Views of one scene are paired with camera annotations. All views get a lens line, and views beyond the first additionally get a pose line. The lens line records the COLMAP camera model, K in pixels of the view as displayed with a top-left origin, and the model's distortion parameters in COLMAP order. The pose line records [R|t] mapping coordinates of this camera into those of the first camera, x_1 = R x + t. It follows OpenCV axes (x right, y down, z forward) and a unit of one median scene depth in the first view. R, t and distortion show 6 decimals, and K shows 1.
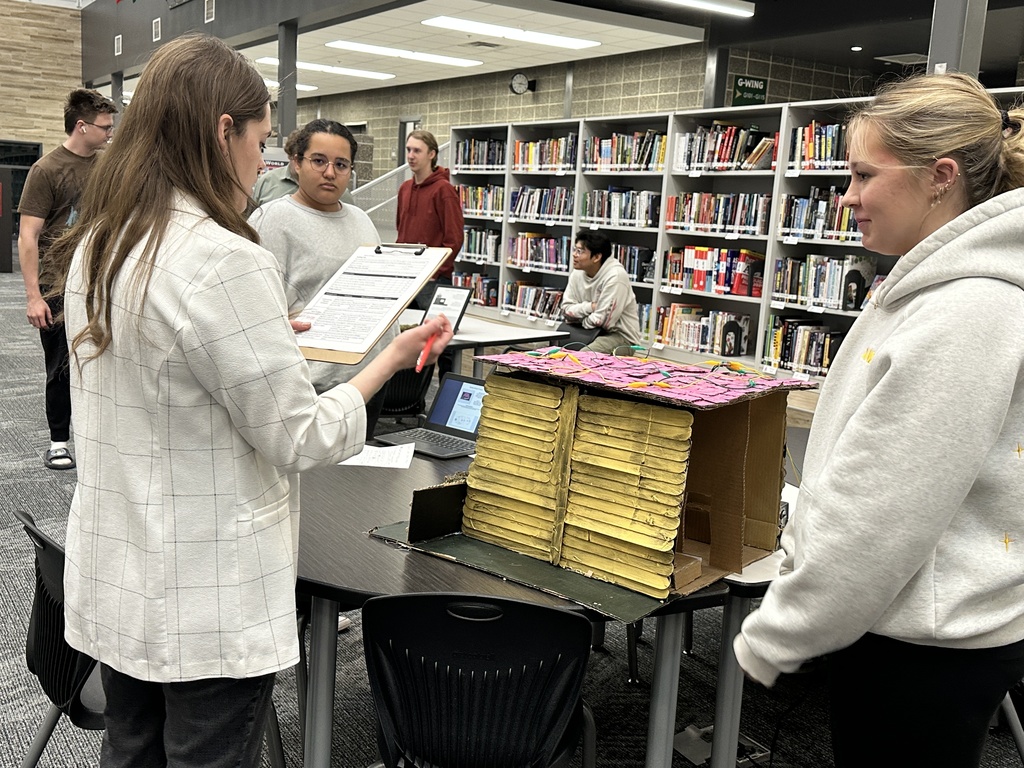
lens RADIAL K [[1057.0, 0, 510.2], [0, 1057.0, 387.1], [0, 0, 1]] dist [-0.004956, 0.000000]
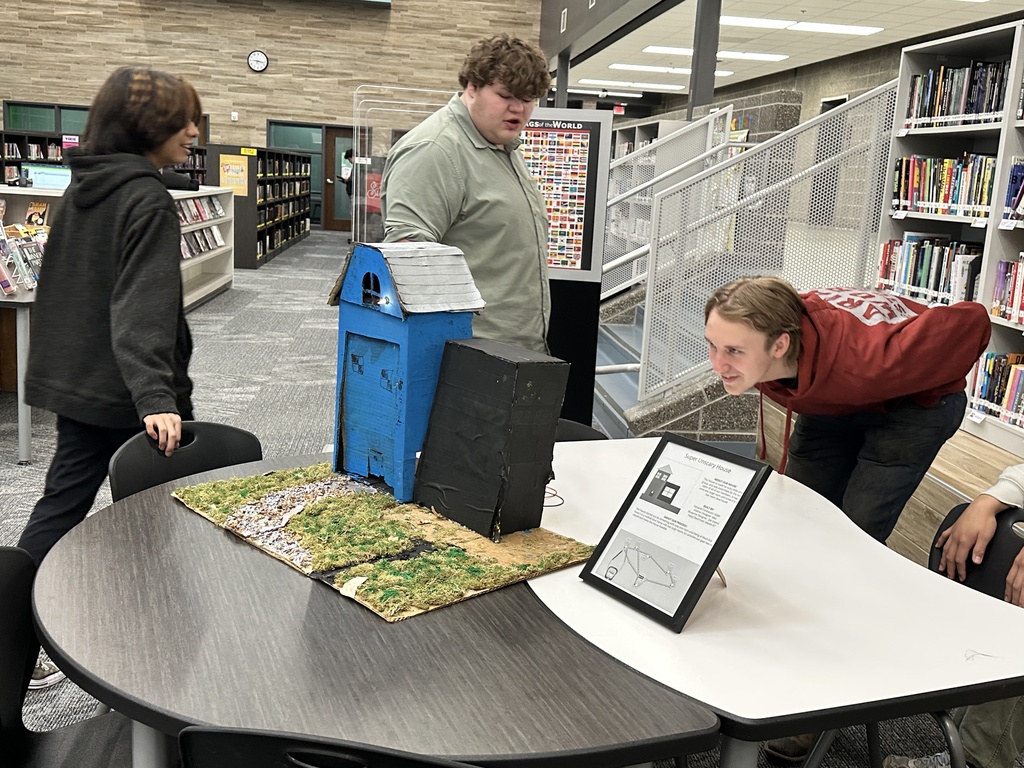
lens RADIAL K [[1057.0, 0, 509.9], [0, 1057.0, 375.4], [0, 0, 1]] dist [-0.004956, 0.000000]
pose [[0.891543, 0.074727, -0.446729, 0.018588], [-0.078421, 0.996868, 0.010246, -0.074782], [0.446096, 0.025898, 0.894610, 0.459457]]
